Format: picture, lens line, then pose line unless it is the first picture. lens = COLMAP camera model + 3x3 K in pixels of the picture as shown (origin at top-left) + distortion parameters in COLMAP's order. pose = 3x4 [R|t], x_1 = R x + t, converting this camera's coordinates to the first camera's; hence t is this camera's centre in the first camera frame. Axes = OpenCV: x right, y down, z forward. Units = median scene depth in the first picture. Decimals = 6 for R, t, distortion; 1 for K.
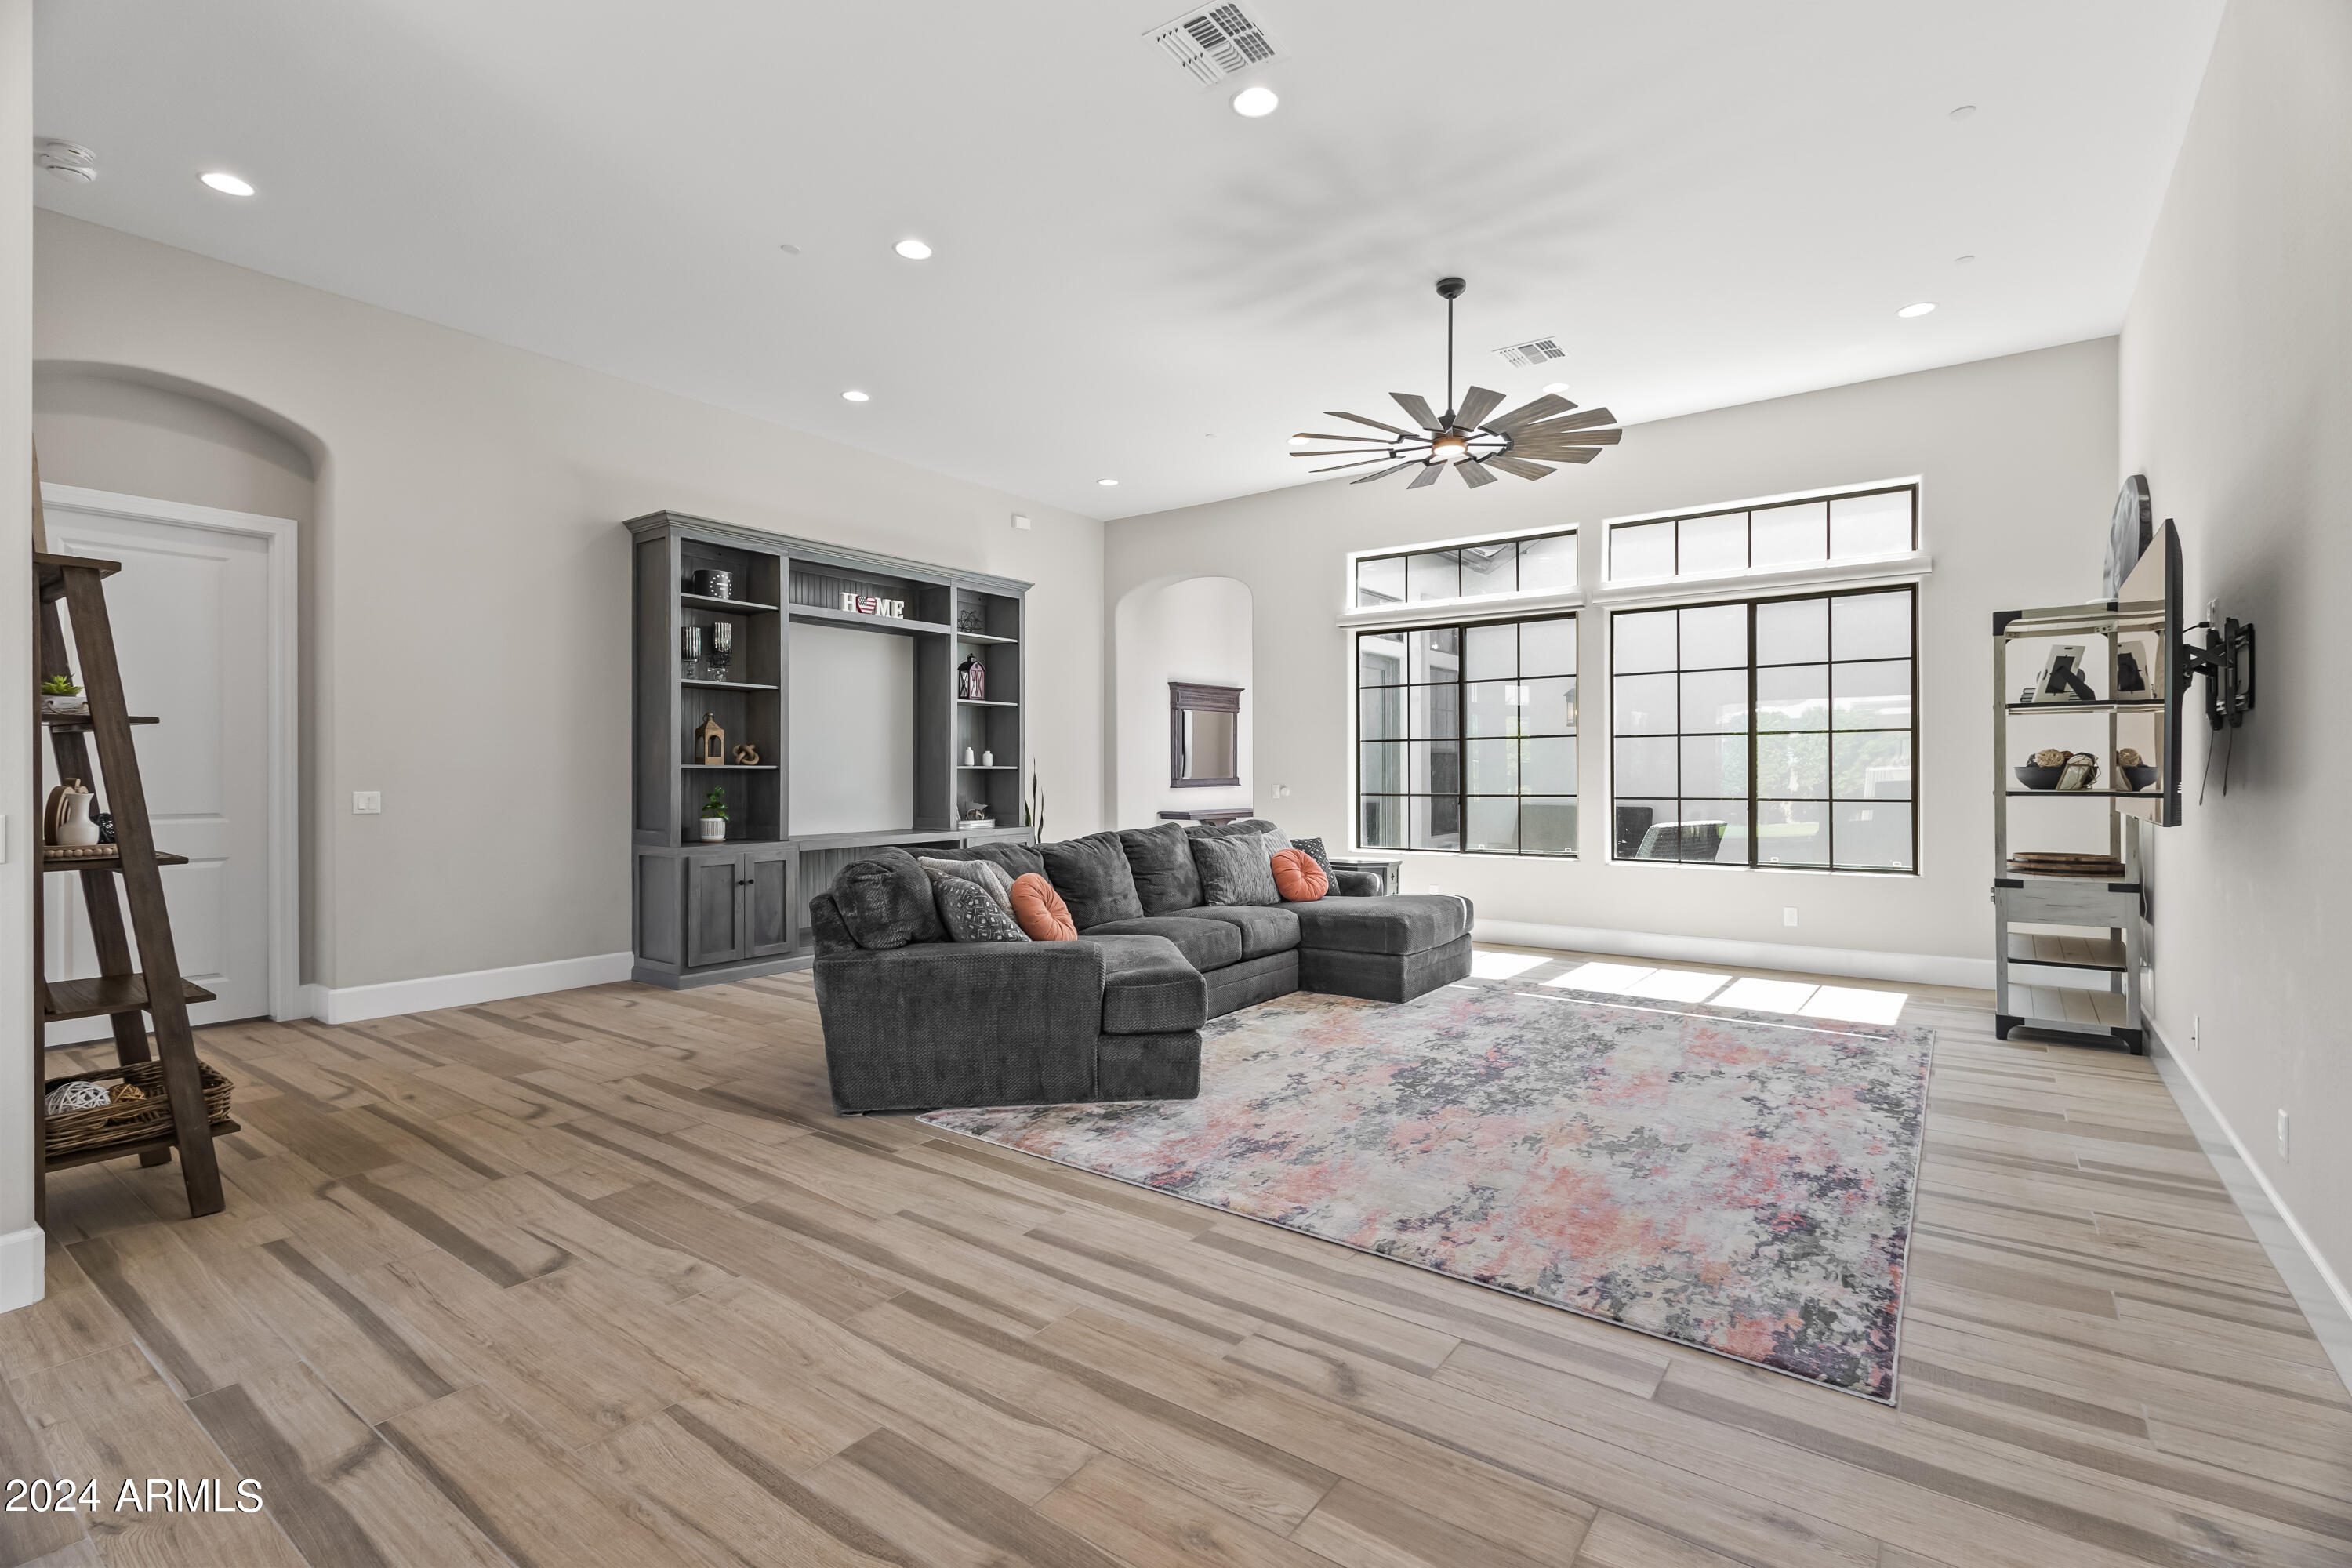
lens RADIAL K [[1082.1, 0, 1168.9], [0, 1082.1, 776.2], [0, 0, 1]] dist [0.007058, -0.001882]
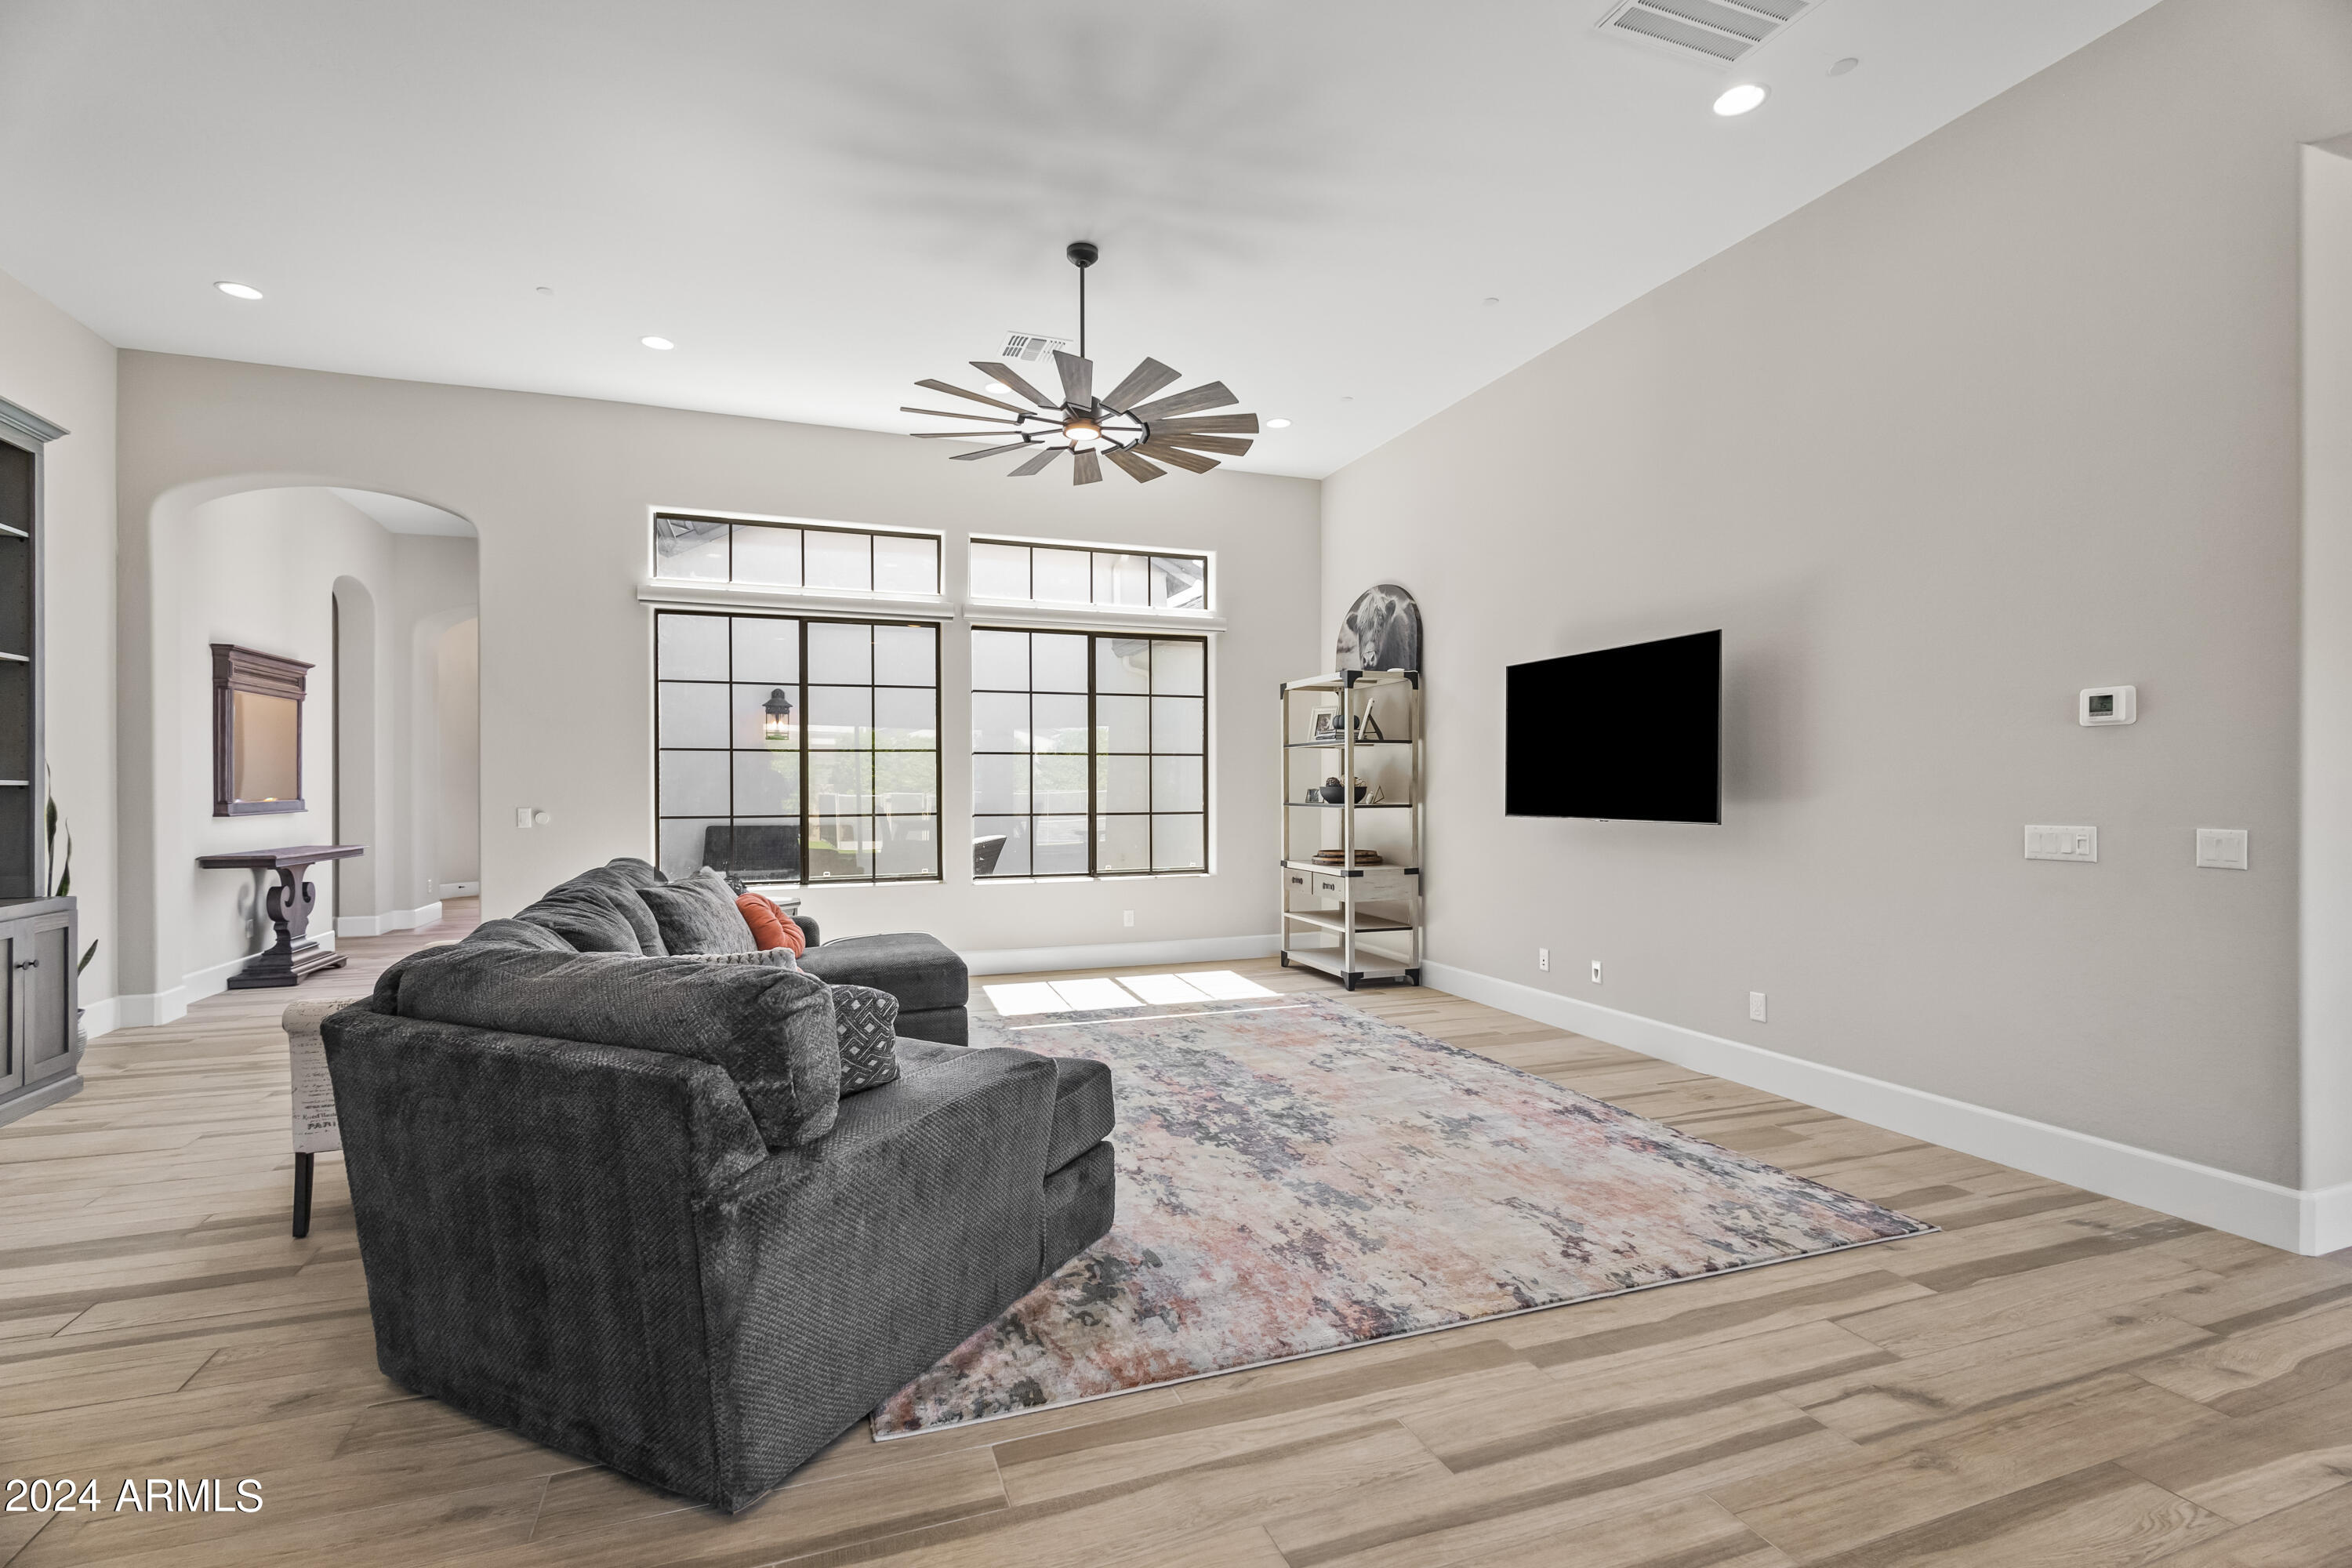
lens RADIAL K [[1082.1, 0, 1179.7], [0, 1082.1, 792.1], [0, 0, 1]] dist [0.007058, -0.001882]
pose [[0.545542, -0.001762, 0.838082, -0.514311], [0.003652, 0.999993, -0.000275, -0.002015], [-0.838076, 0.003211, 0.545544, 0.499328]]
